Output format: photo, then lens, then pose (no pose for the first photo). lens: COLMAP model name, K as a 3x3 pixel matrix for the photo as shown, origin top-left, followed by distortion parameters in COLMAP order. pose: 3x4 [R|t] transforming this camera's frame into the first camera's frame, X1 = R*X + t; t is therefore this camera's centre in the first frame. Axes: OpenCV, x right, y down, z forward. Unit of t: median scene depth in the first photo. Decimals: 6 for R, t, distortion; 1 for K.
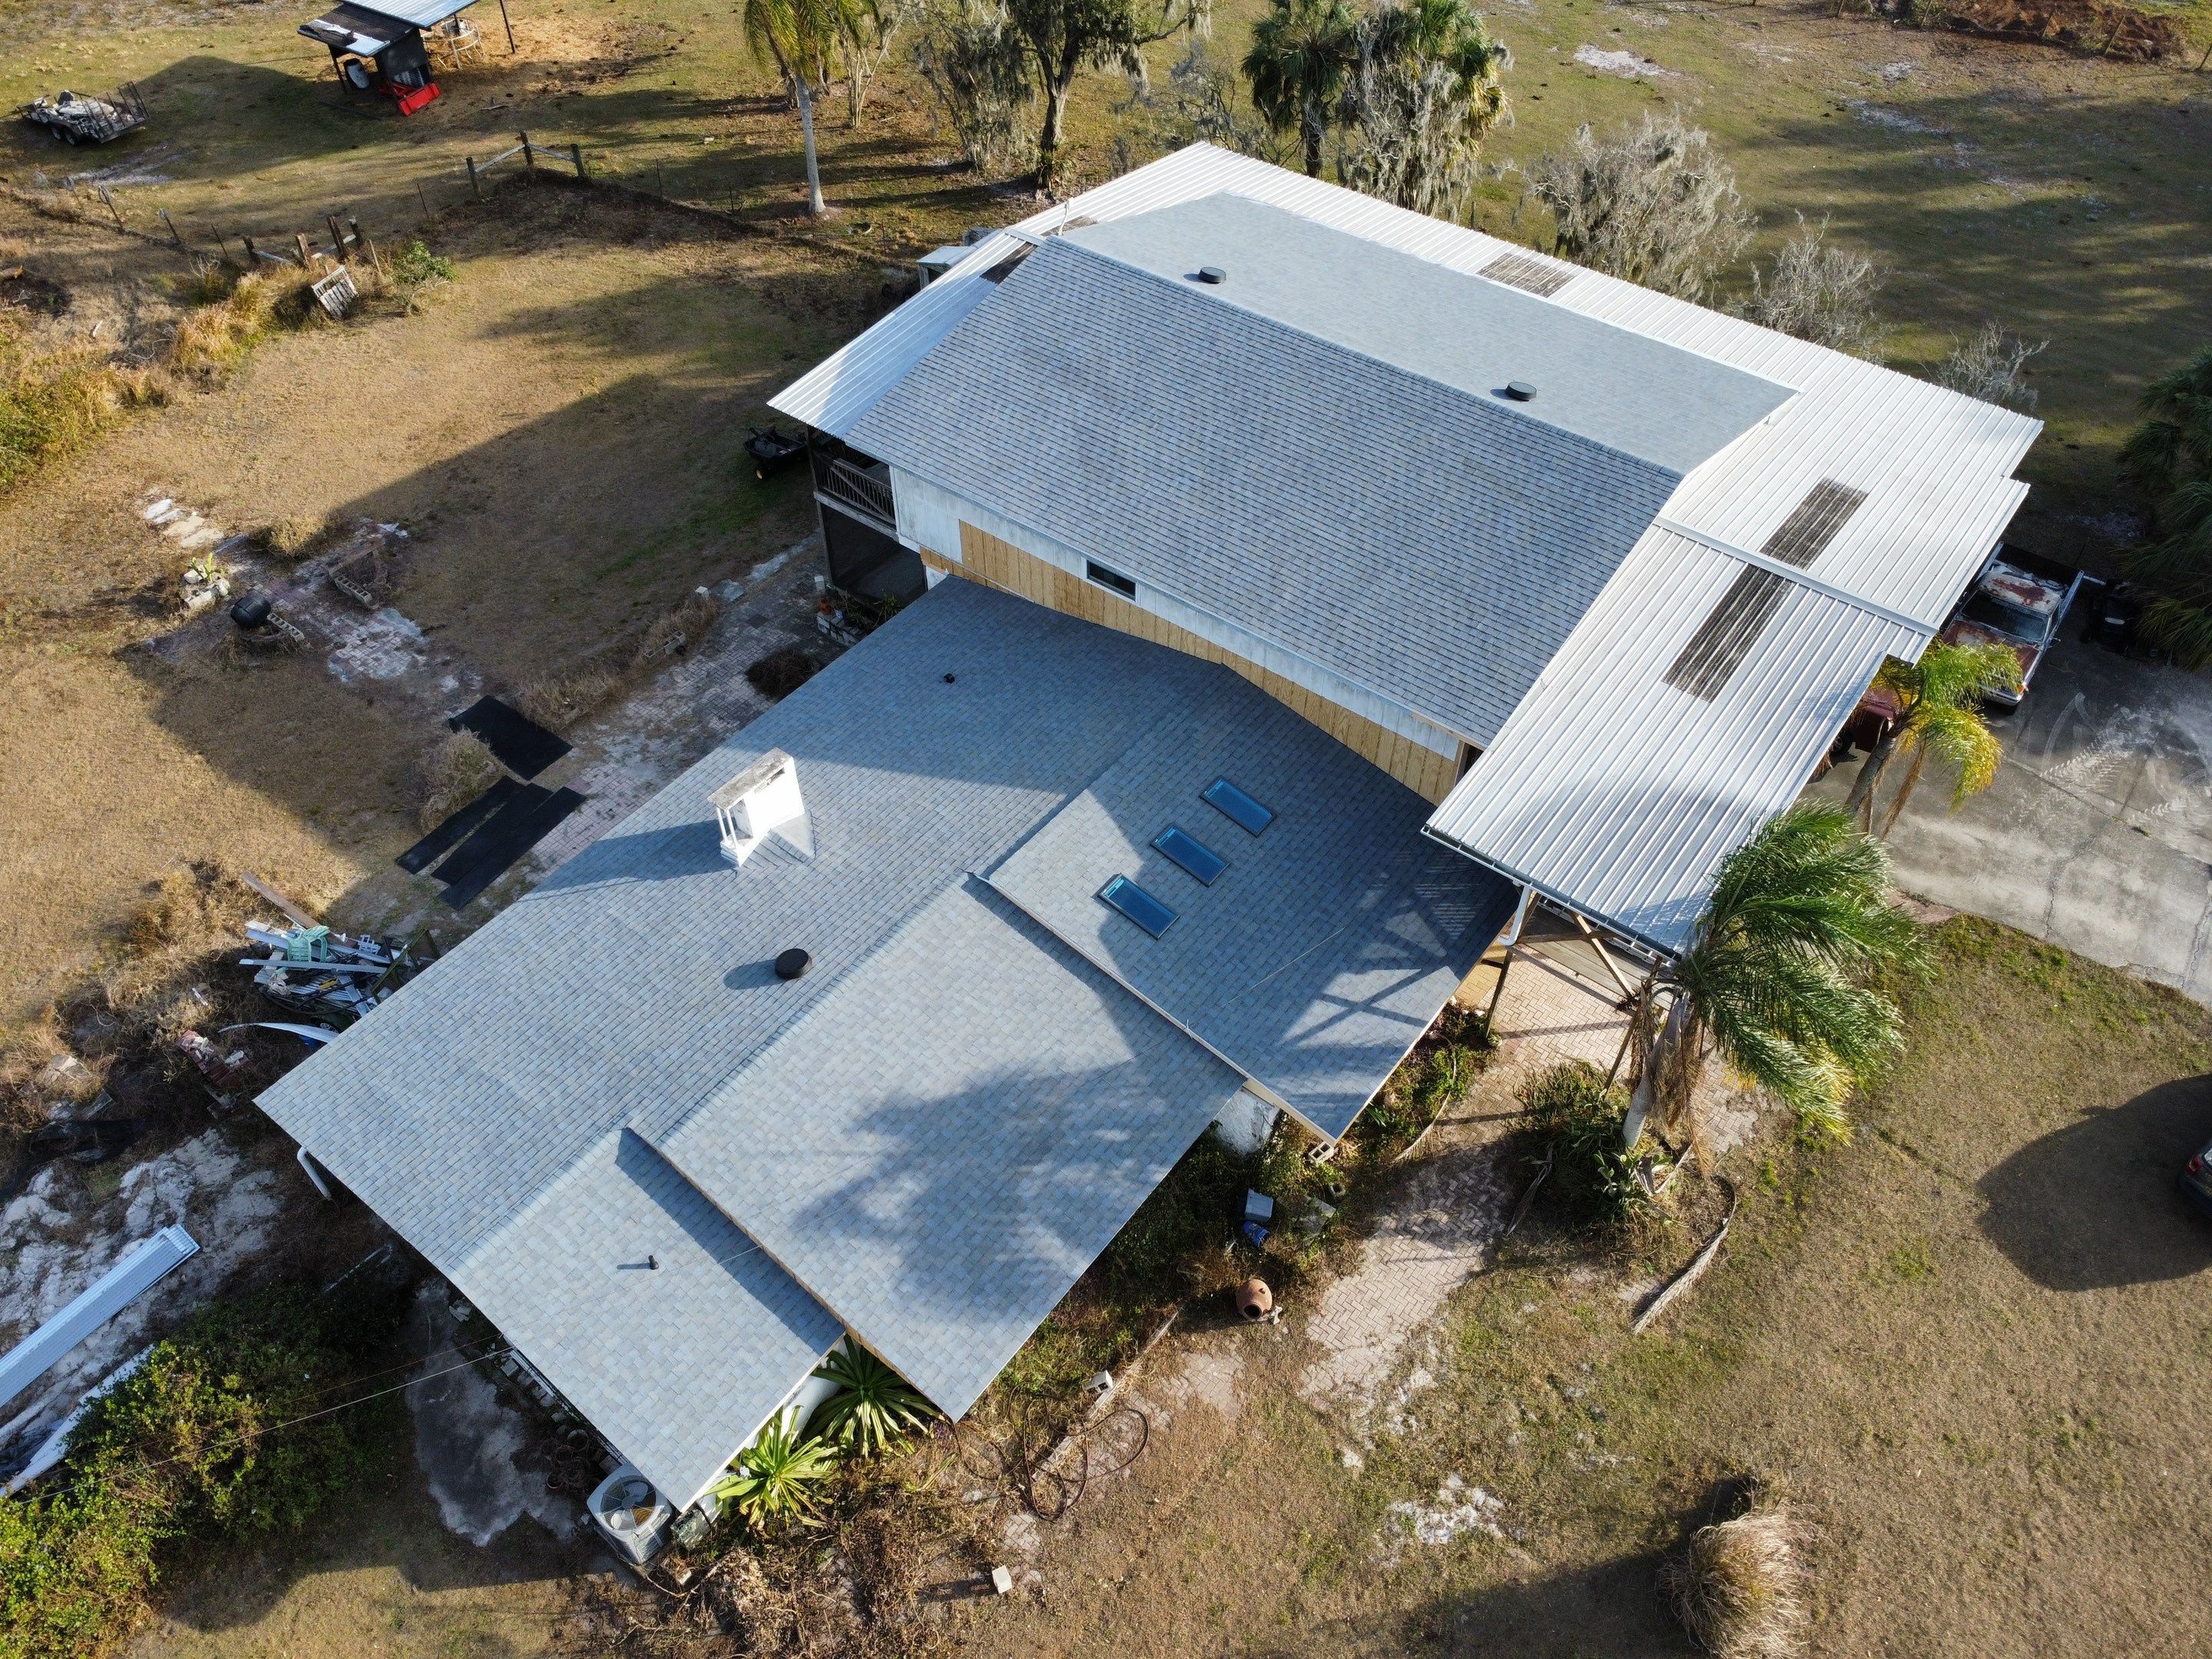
lens RADIAL K [[1599.8, 0, 1099.4], [0, 1599.8, 824.9], [0, 0, 1]] dist [-0.025927, -0.009176]
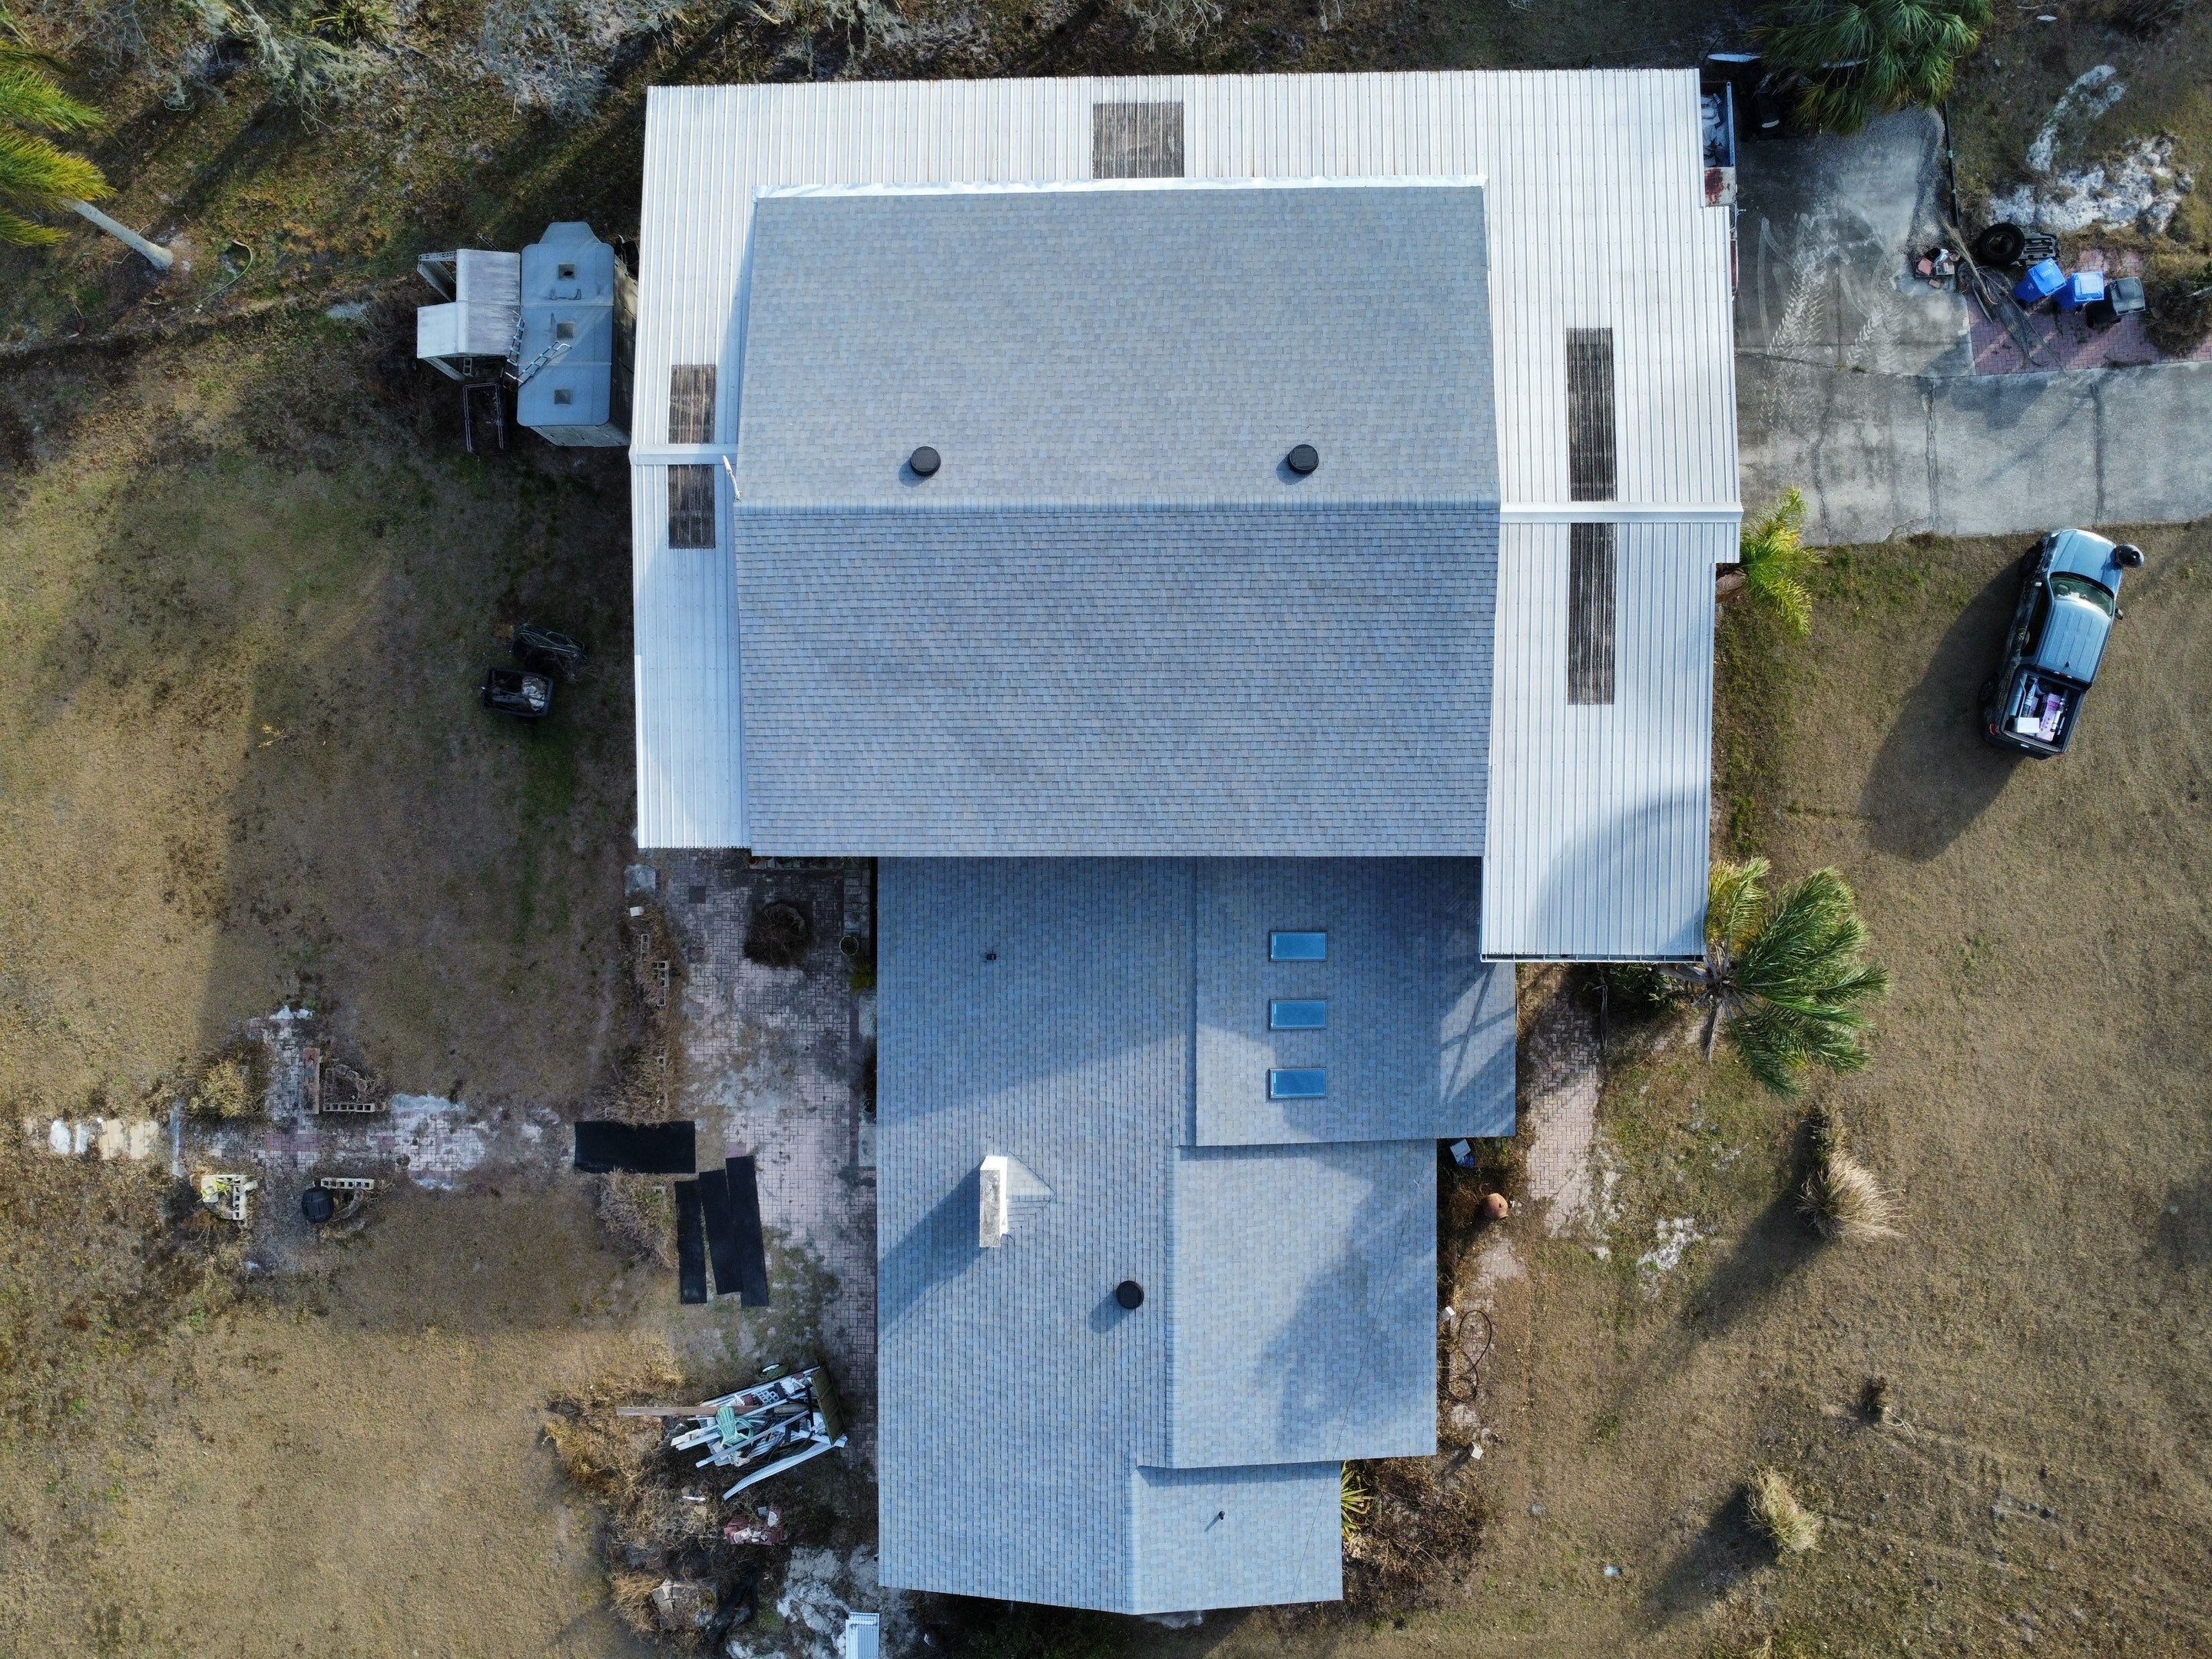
lens RADIAL K [[1599.8, 0, 1102.8], [0, 1599.8, 820.3], [0, 0, 1]] dist [-0.025927, -0.009176]
pose [[0.789338, -0.613802, -0.013883, 0.044194], [0.473147, 0.593736, 0.650853, -0.902712], [-0.391252, -0.520311, 0.759077, 0.188012]]
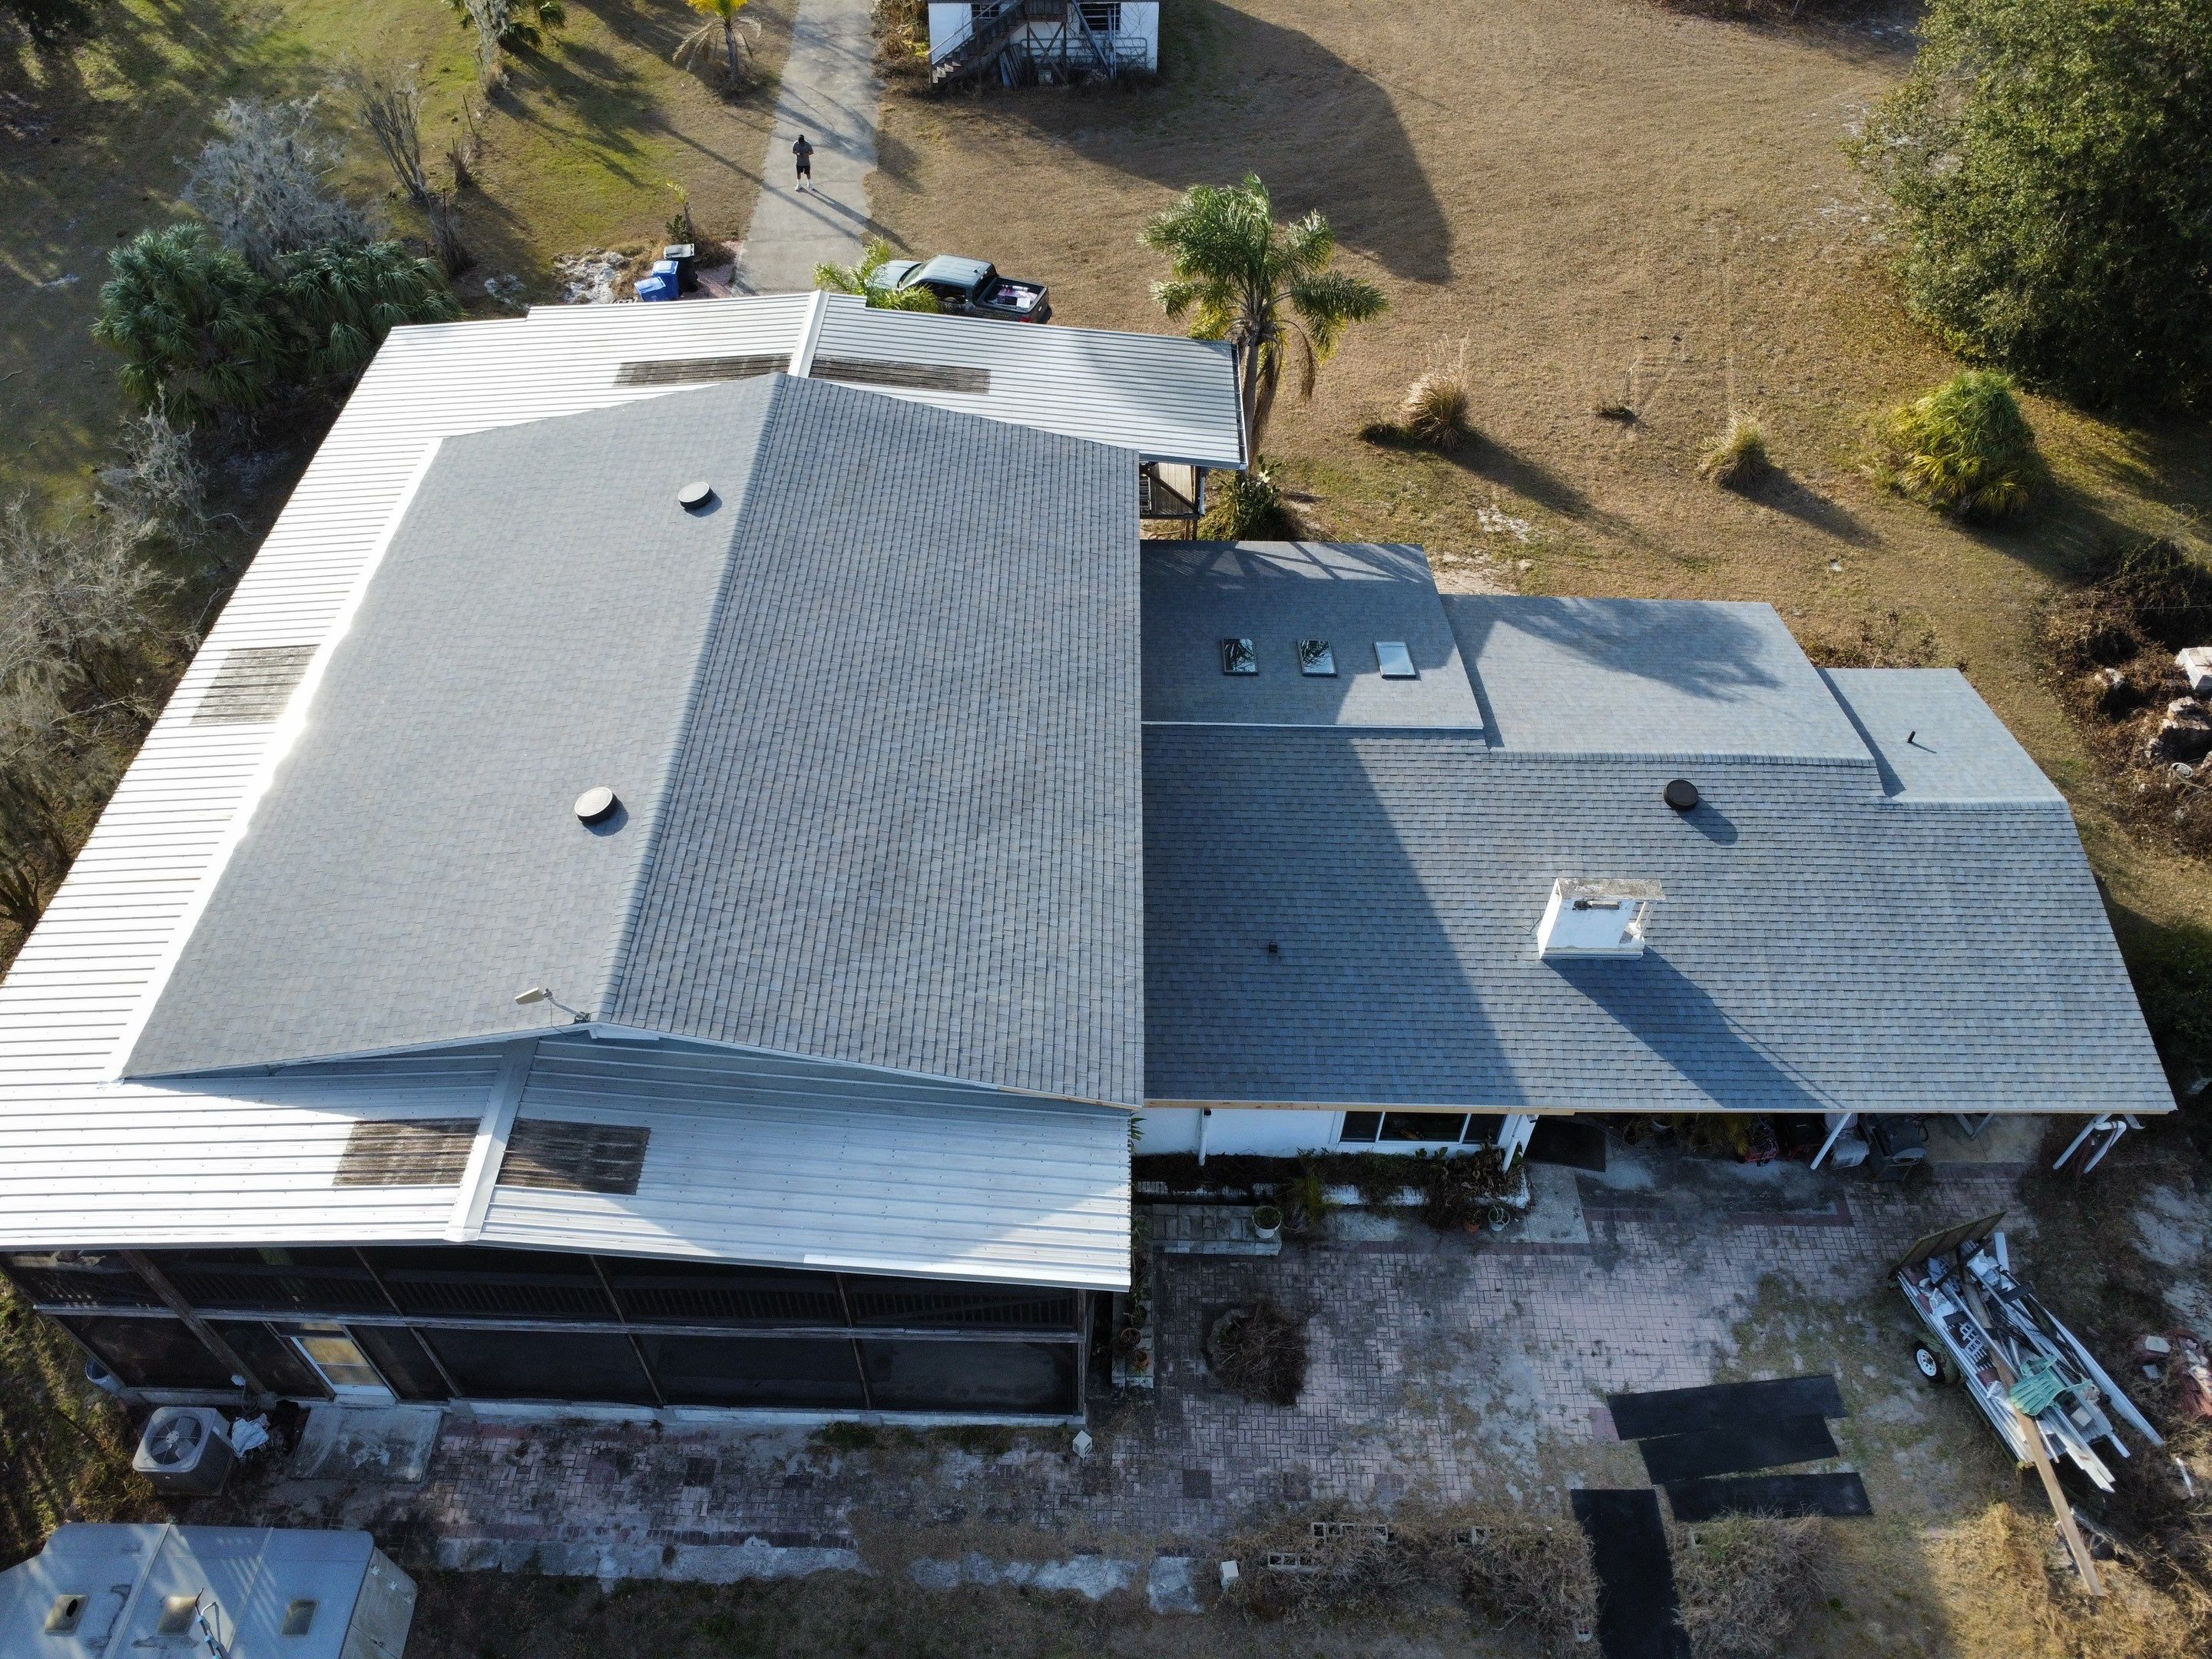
lens RADIAL K [[1599.8, 0, 1095.3], [0, 1599.8, 823.5], [0, 0, 1]] dist [-0.025927, -0.009176]
pose [[-0.602306, -0.587445, 0.540496, -0.483054], [0.579288, 0.144204, 0.802266, -0.881733], [-0.549229, 0.796312, 0.253445, 0.853402]]
